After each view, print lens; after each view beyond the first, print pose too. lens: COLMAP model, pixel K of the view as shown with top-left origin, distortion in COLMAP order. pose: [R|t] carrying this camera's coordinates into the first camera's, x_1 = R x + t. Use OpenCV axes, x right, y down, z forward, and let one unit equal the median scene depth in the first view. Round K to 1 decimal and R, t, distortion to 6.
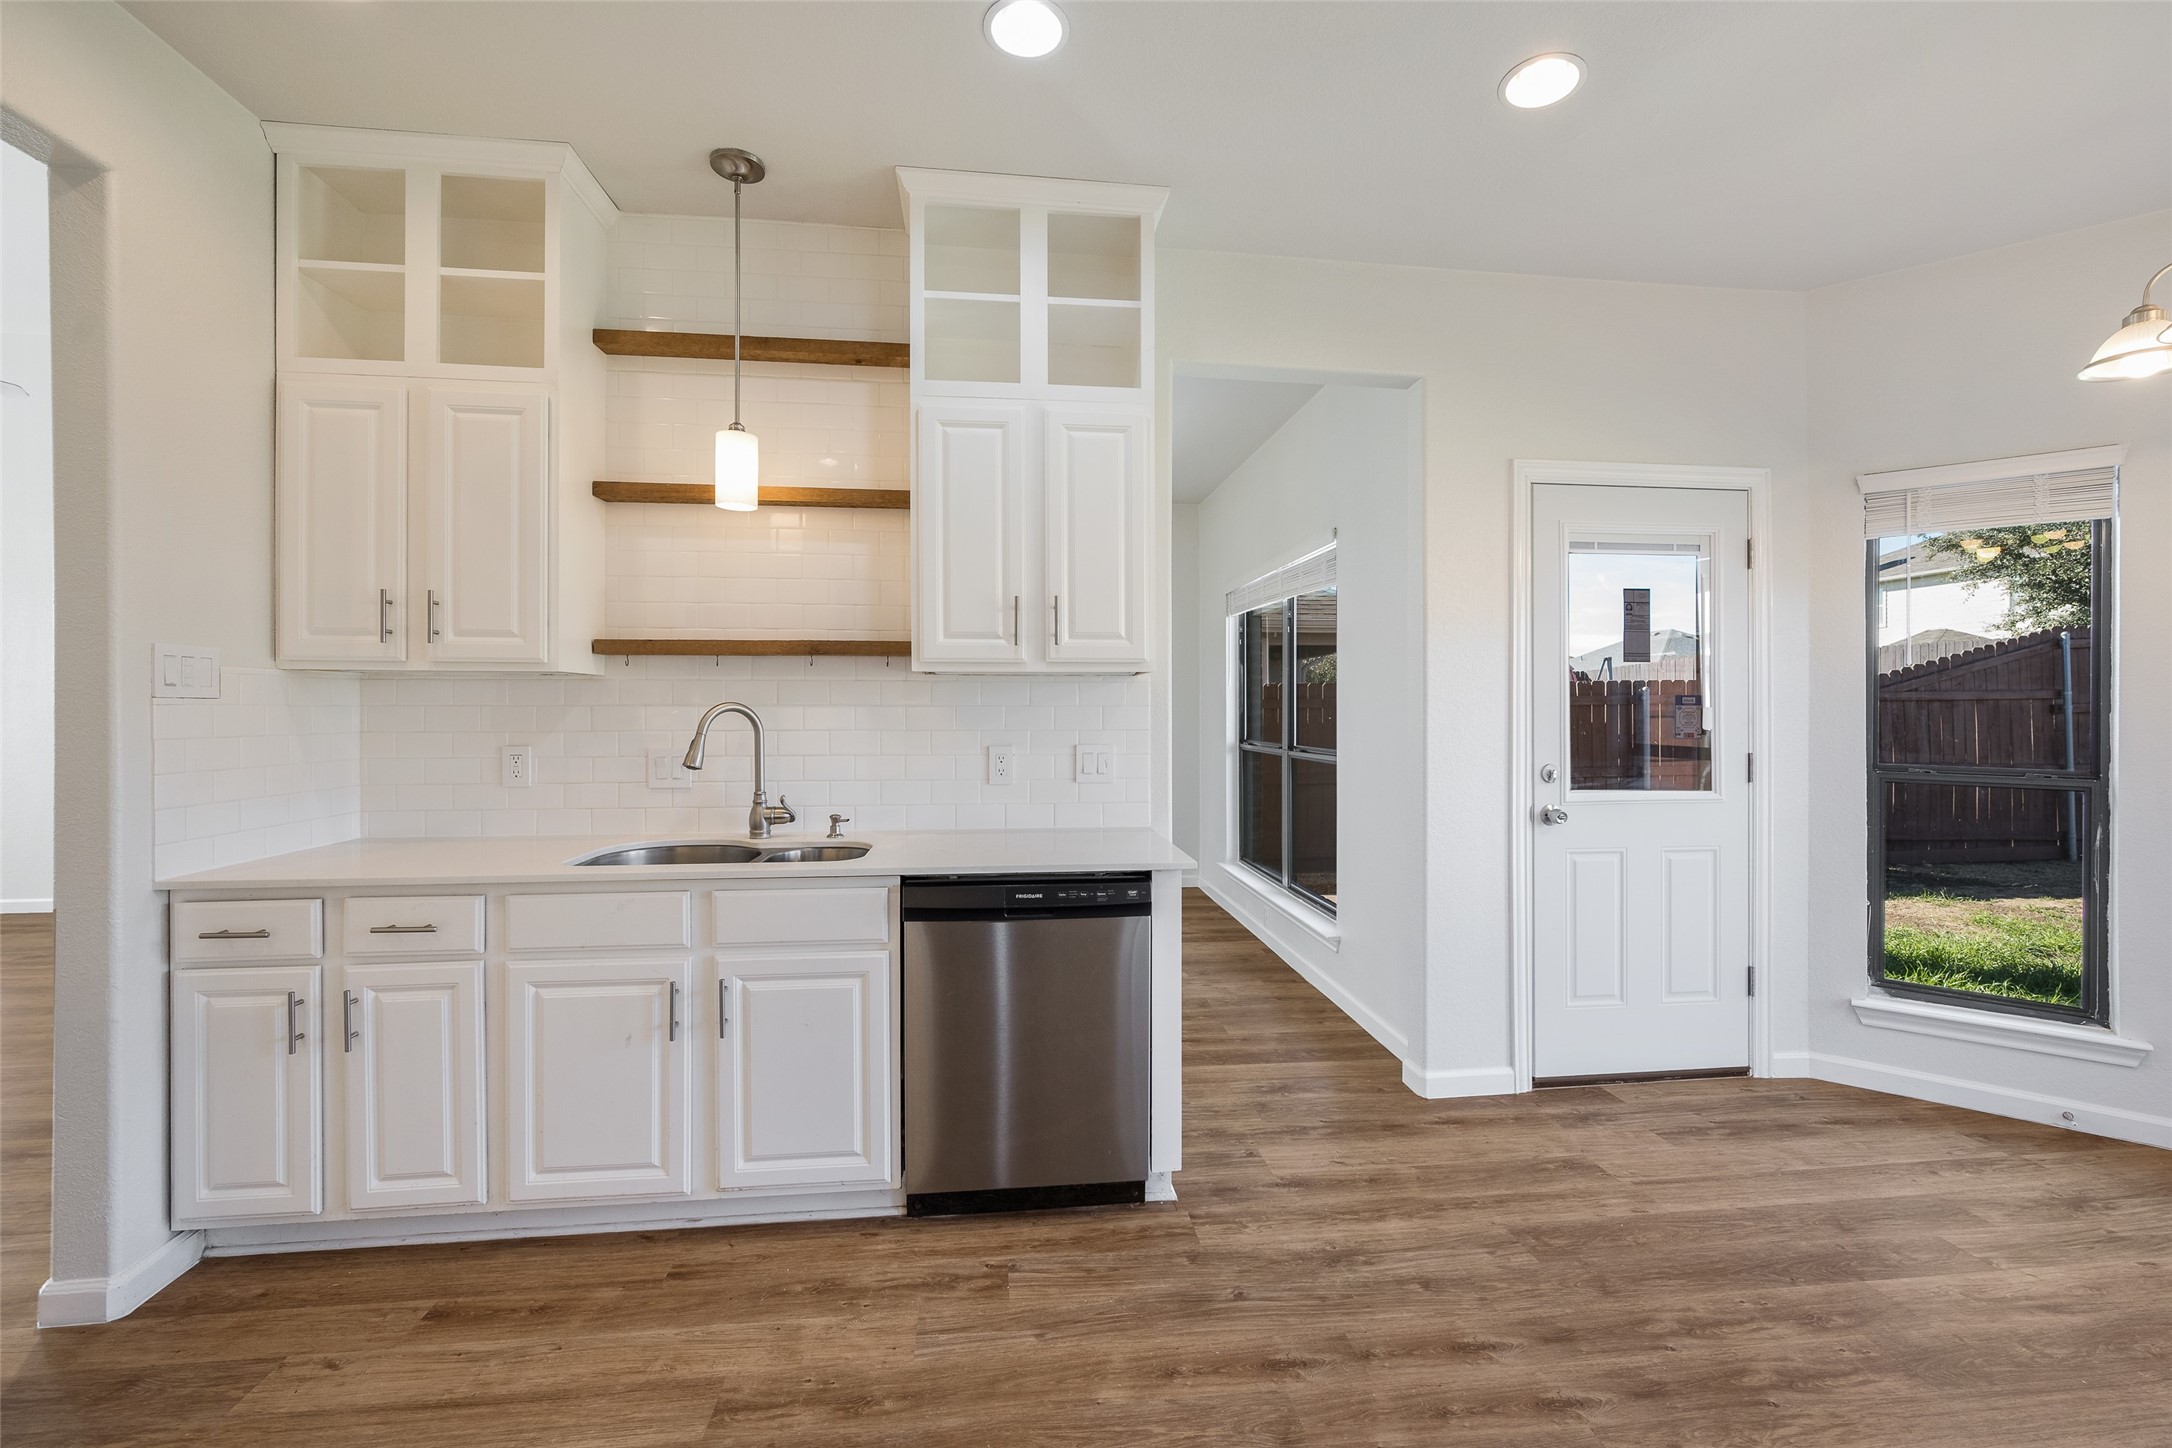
lens RADIAL K [[867.4, 0, 1066.0], [0, 867.4, 711.8], [0, 0, 1]] dist [-0.001156, -0.000255]
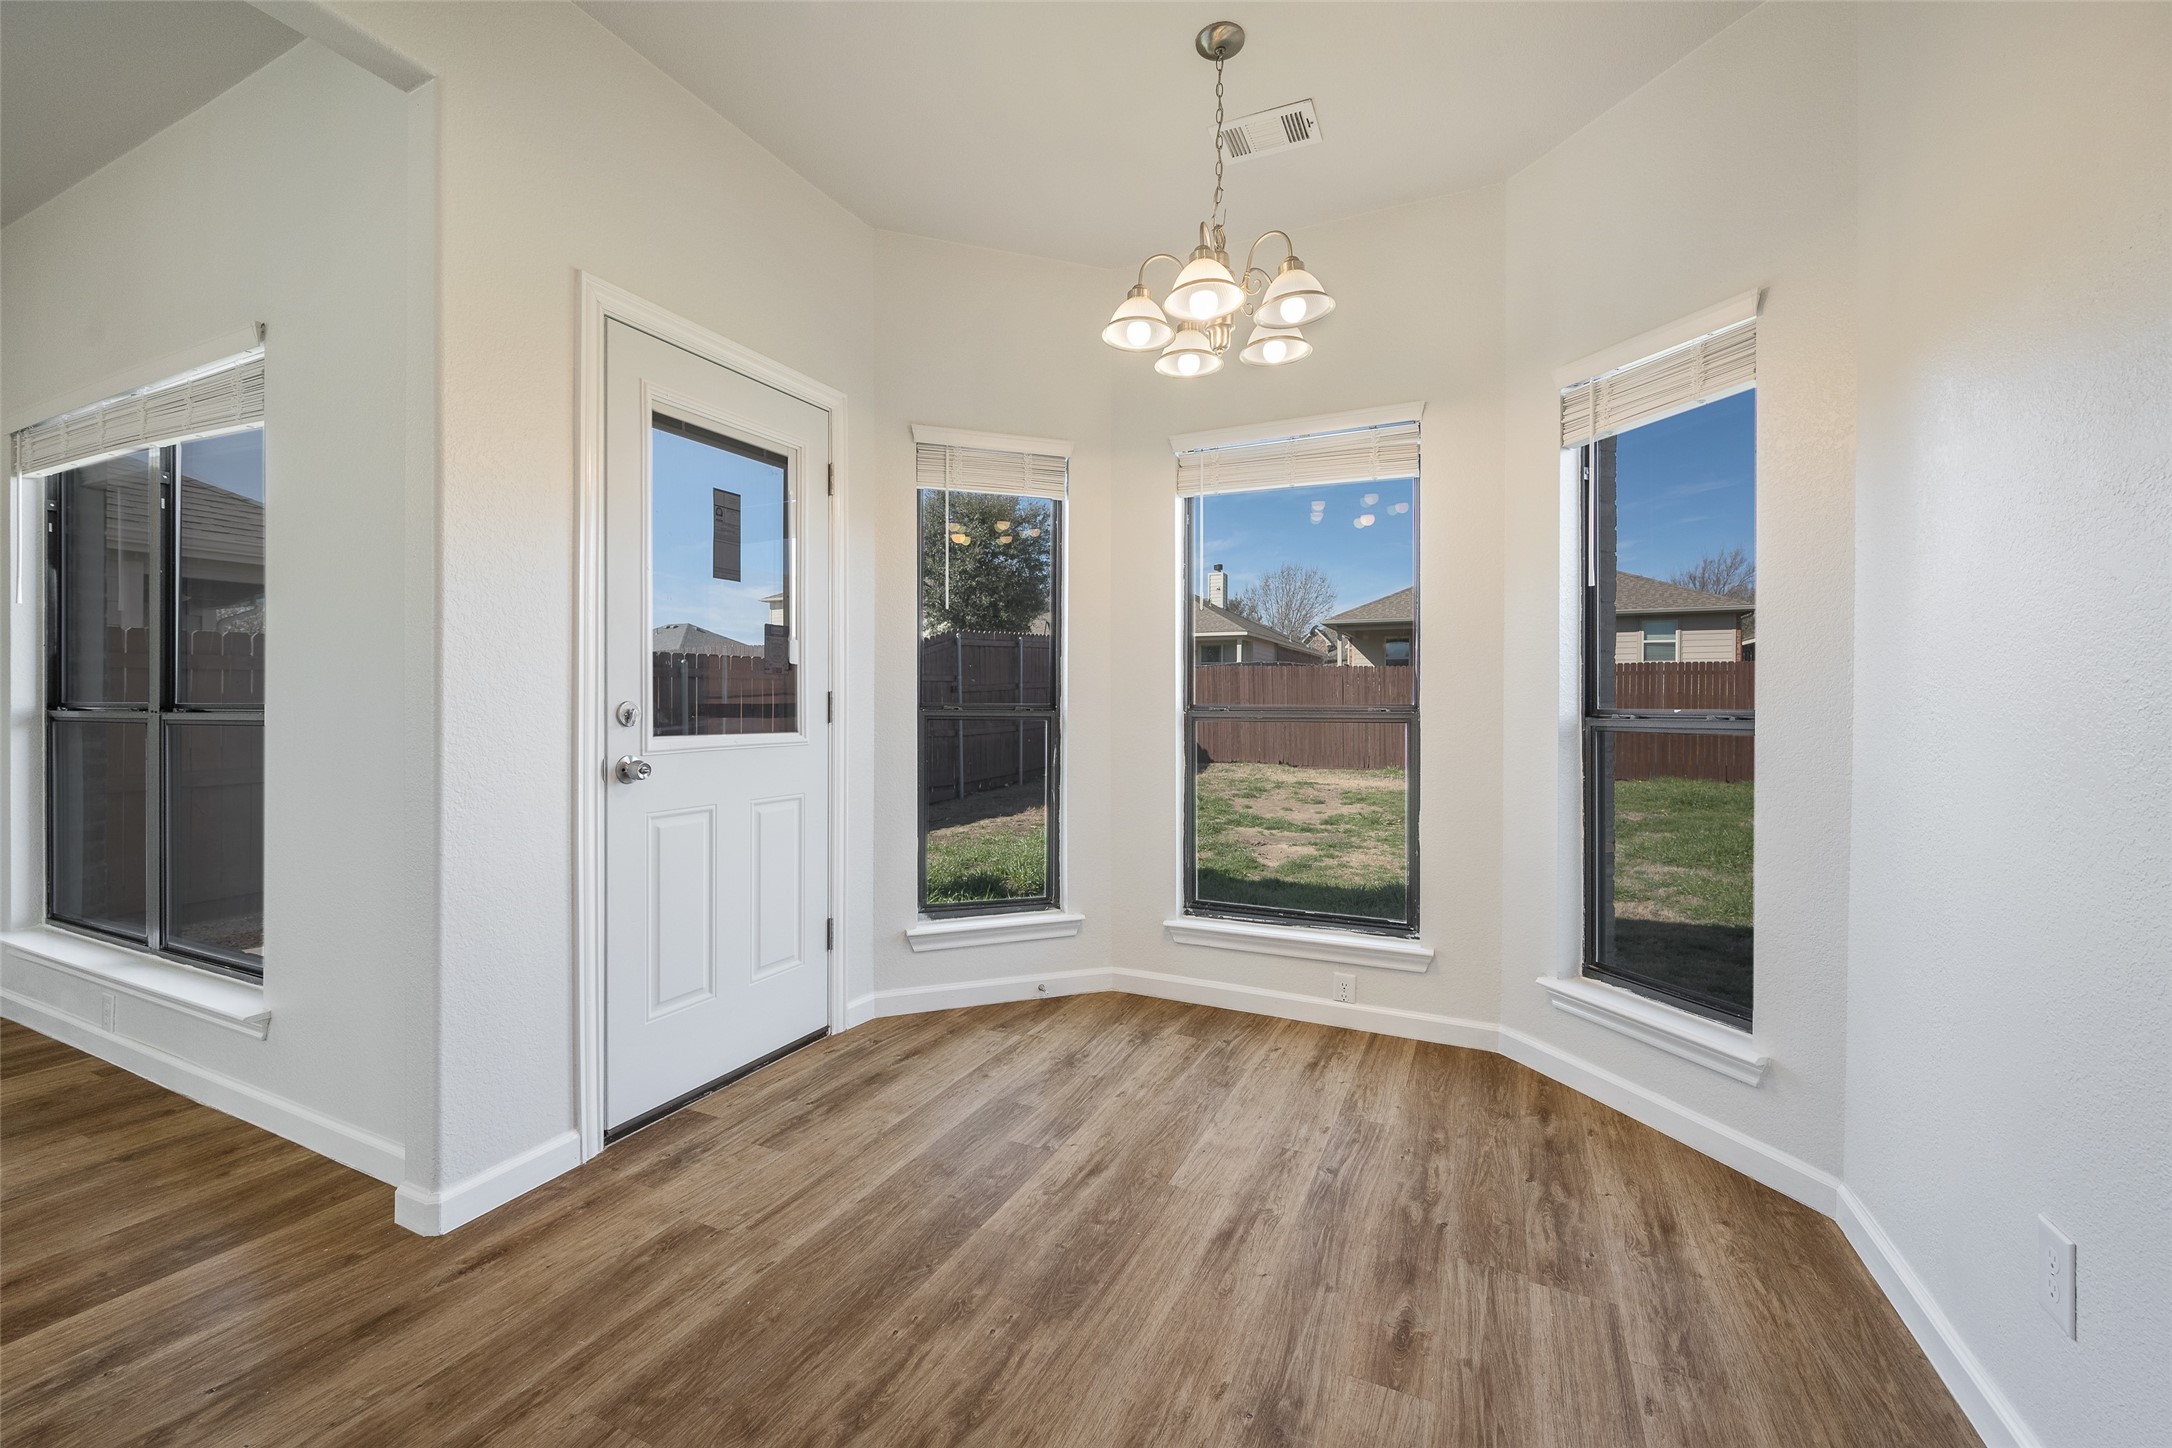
lens RADIAL K [[892.8, 0, 1081.9], [0, 892.8, 703.6], [0, 0, 1]] dist [-0.001063, -0.000295]
pose [[0.515018, 0.002679, 0.857175, 0.104349], [-0.000793, 0.999996, -0.002649, 0.065787], [-0.857179, 0.000685, 0.515018, 0.278177]]
